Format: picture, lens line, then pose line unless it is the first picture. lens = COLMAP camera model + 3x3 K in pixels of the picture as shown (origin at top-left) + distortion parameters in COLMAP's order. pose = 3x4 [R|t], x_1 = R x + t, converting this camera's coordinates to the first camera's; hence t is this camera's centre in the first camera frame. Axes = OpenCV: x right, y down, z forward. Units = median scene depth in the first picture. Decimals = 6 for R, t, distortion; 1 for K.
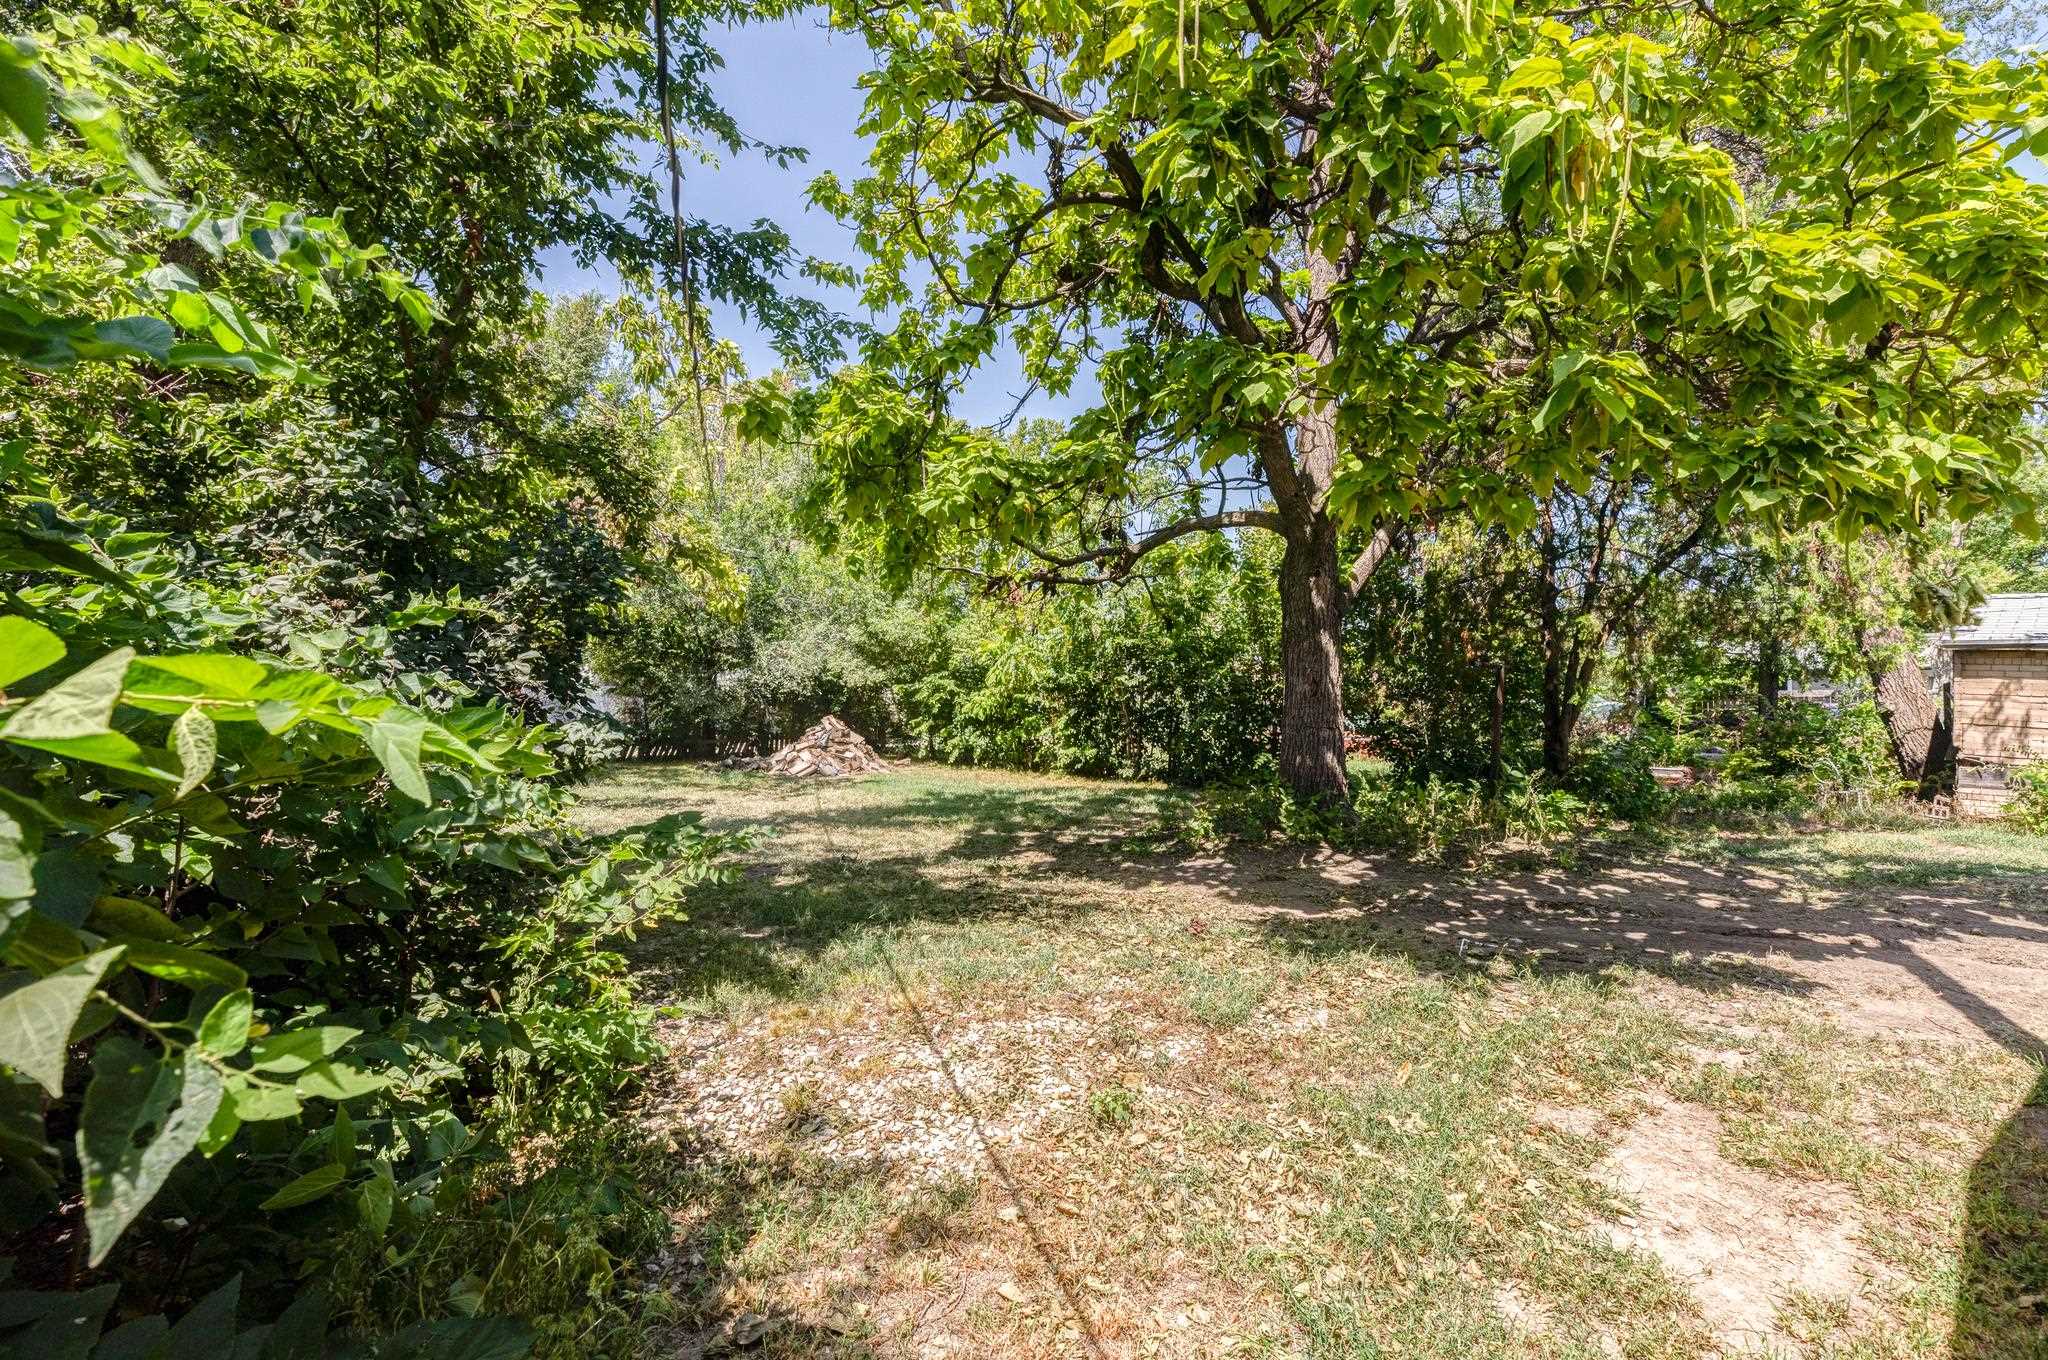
lens RADIAL K [[939.2, 0, 1028.8], [0, 939.2, 691.1], [0, 0, 1]] dist [0.002957, 0.000028]
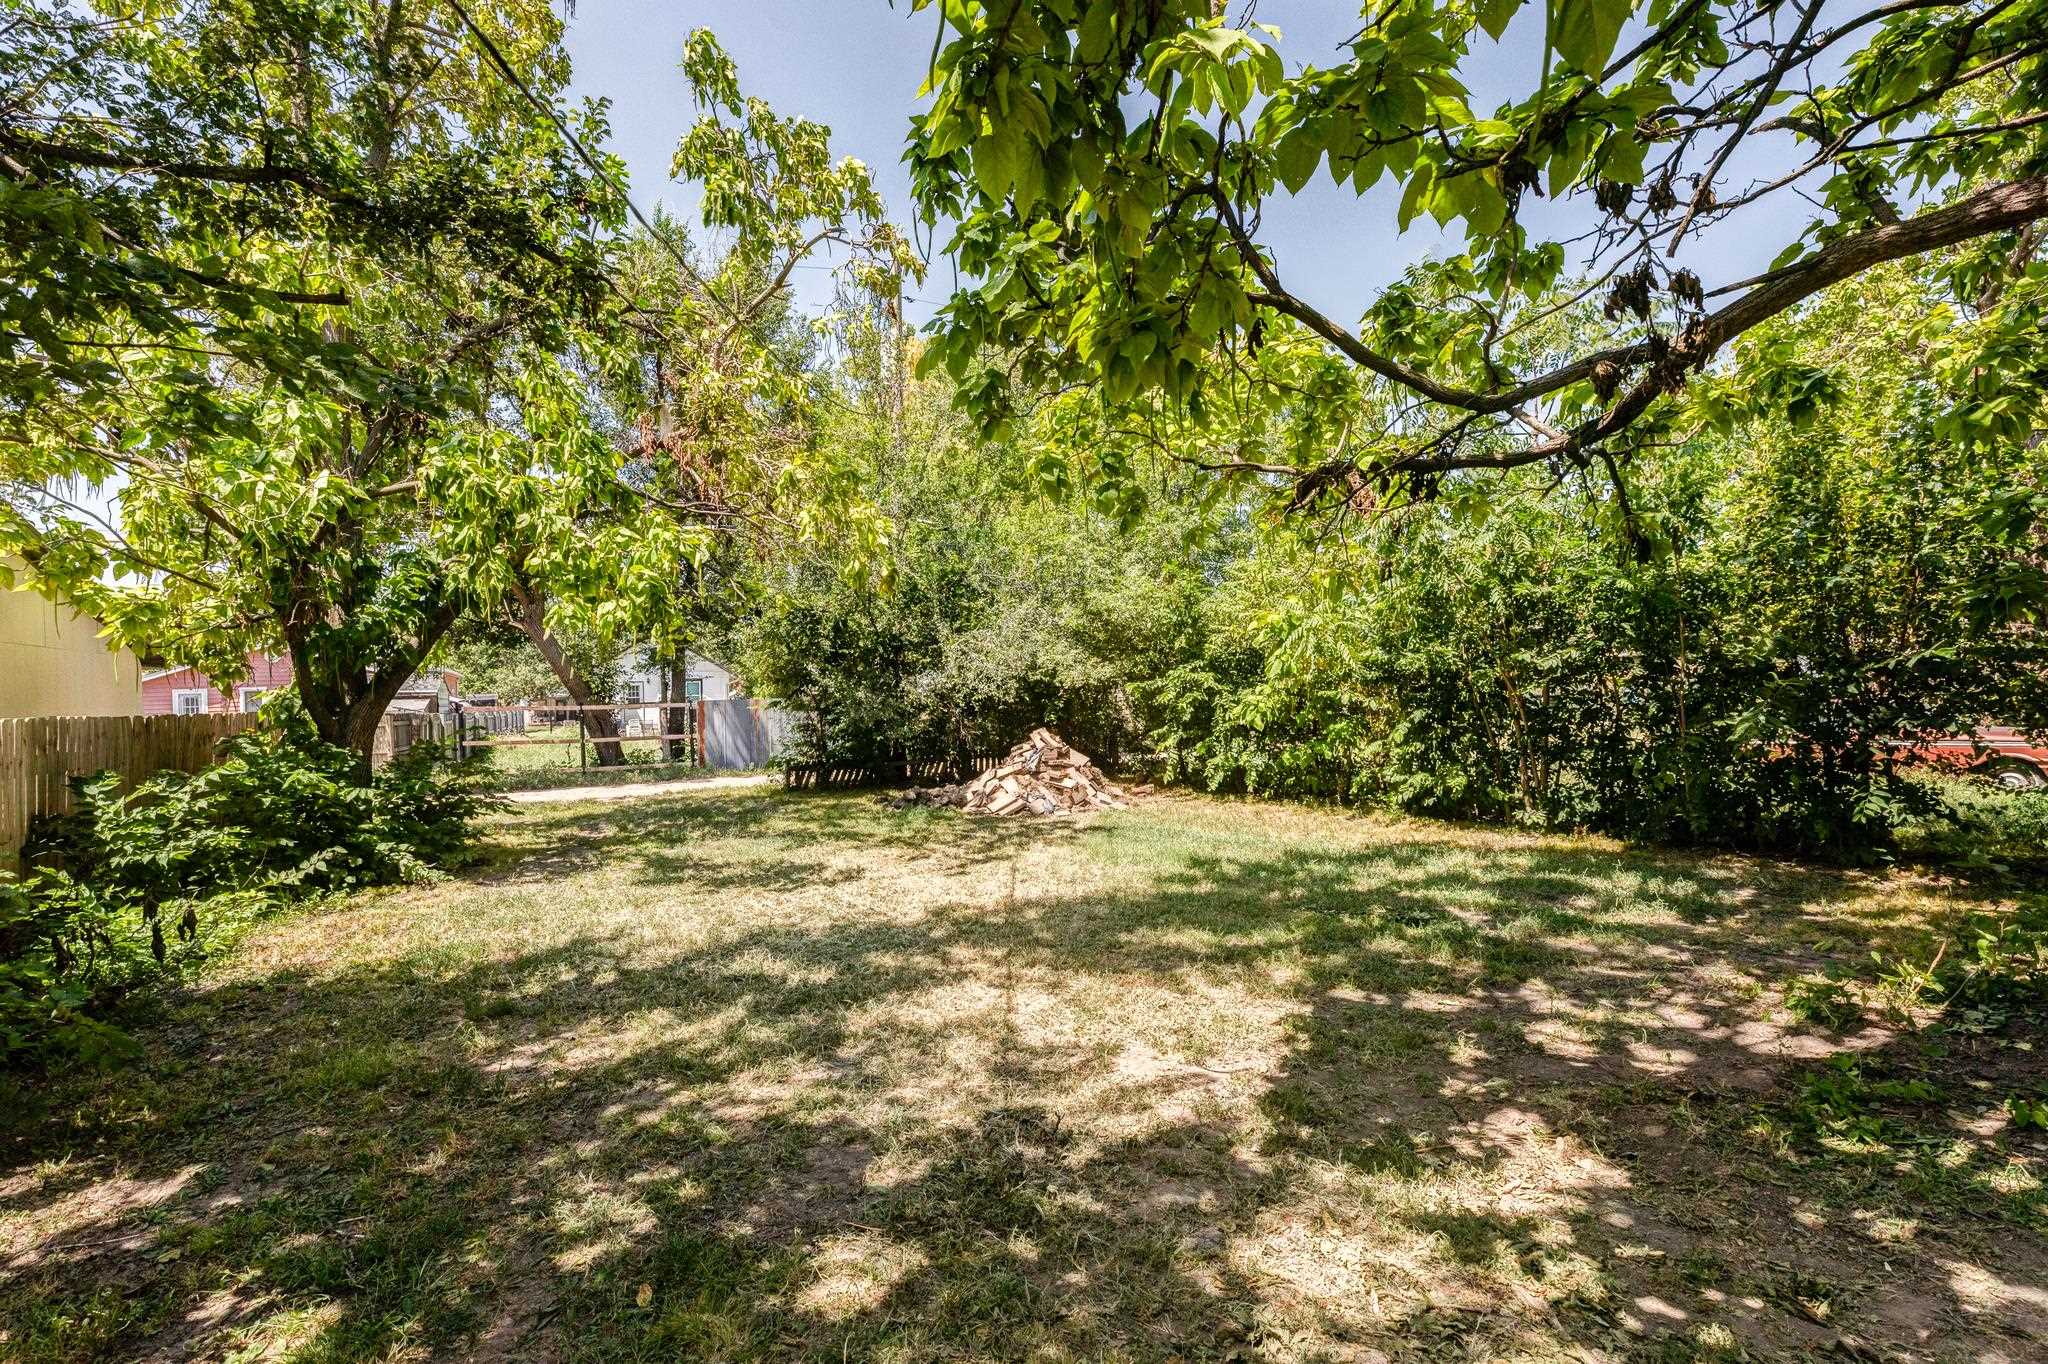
lens RADIAL K [[939.2, 0, 1025.8], [0, 939.2, 690.5], [0, 0, 1]] dist [0.002957, 0.000028]
pose [[0.968746, -0.038958, -0.244975, -0.043551], [0.039910, 0.999203, -0.001080, -0.003246], [0.244822, -0.008731, 0.969529, 0.290395]]
